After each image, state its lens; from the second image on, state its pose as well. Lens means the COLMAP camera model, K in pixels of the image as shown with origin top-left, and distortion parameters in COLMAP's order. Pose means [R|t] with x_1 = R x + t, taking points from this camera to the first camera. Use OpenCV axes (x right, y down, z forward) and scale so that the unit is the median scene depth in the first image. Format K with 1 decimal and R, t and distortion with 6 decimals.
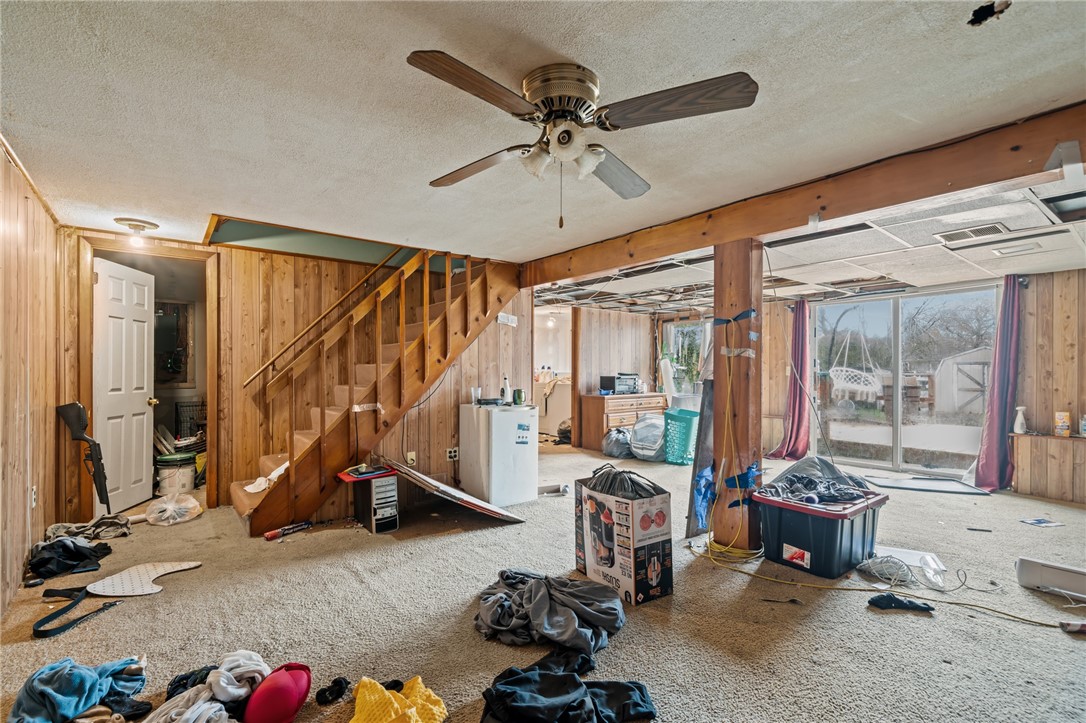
lens RADIAL K [[486.3, 0, 527.3], [0, 486.3, 363.0], [0, 0, 1]] dist [-0.001185, -0.000262]
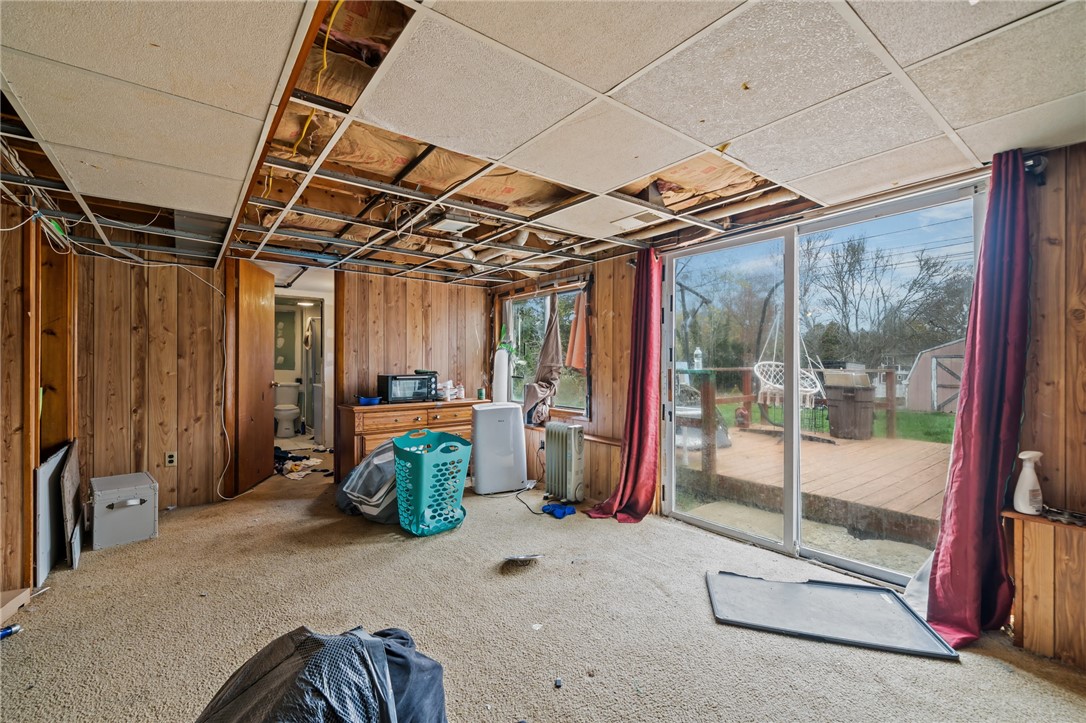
lens RADIAL K [[464.4, 0, 531.9], [0, 464.4, 358.5], [0, 0, 1]] dist [0.001741, 0.000458]
pose [[0.999999, -0.001294, -0.000114, 0.560846], [0.001294, 0.999997, 0.002075, 0.004802], [0.000111, -0.002075, 0.999998, 0.573421]]
